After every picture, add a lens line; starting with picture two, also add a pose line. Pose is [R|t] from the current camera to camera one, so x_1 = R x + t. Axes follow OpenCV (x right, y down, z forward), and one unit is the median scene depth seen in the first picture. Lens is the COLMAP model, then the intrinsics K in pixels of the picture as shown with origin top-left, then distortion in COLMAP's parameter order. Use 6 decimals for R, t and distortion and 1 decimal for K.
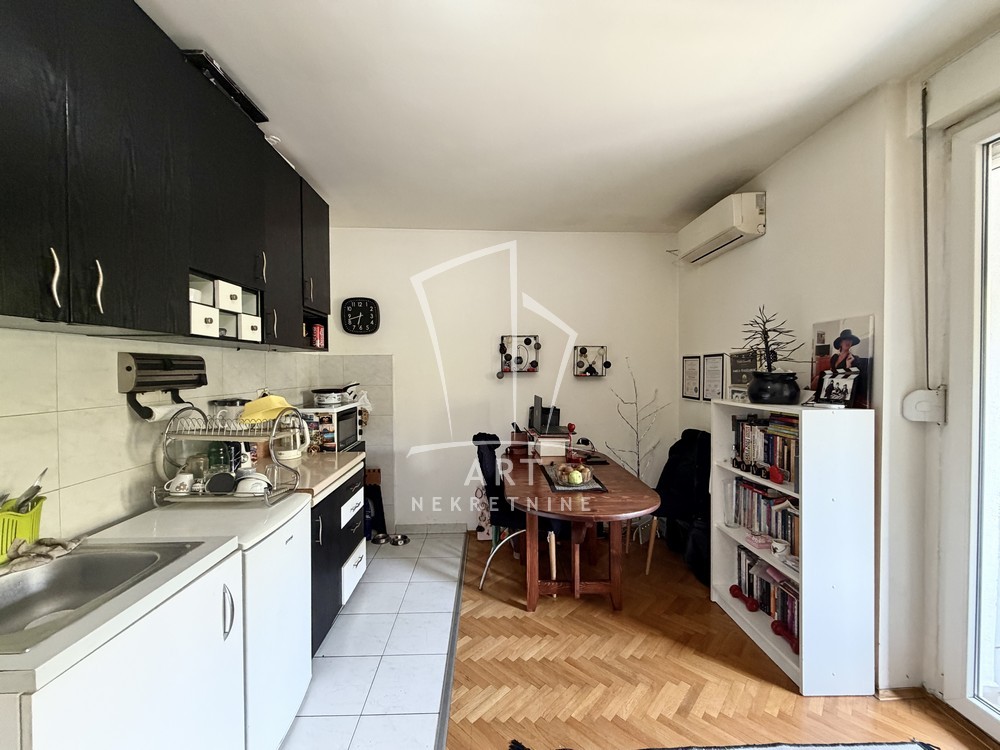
lens RADIAL K [[397.8, 0, 496.1], [0, 397.8, 375.4], [0, 0, 1]] dist [0.000122, 0.000112]
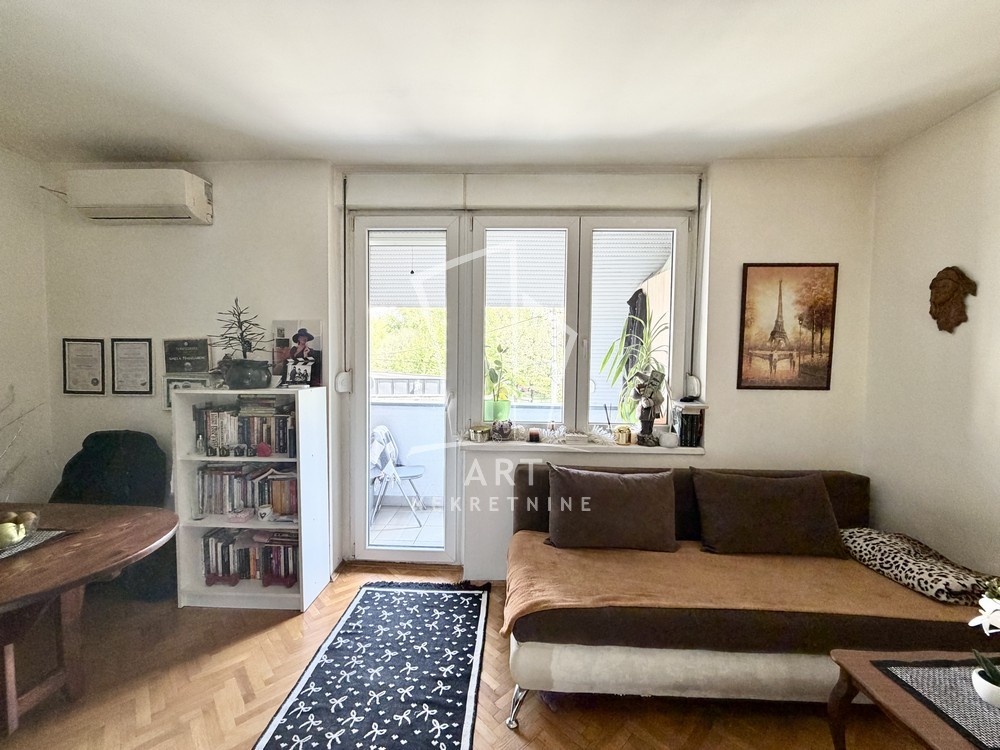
lens RADIAL K [[397.8, 0, 496.1], [0, 397.8, 375.4], [0, 0, 1]] dist [0.000122, 0.000112]
pose [[0.058247, -0.032964, 0.997758, -0.376661], [0.003817, 0.999455, 0.032798, 0.000593], [-0.998295, 0.001898, 0.058341, 0.253340]]
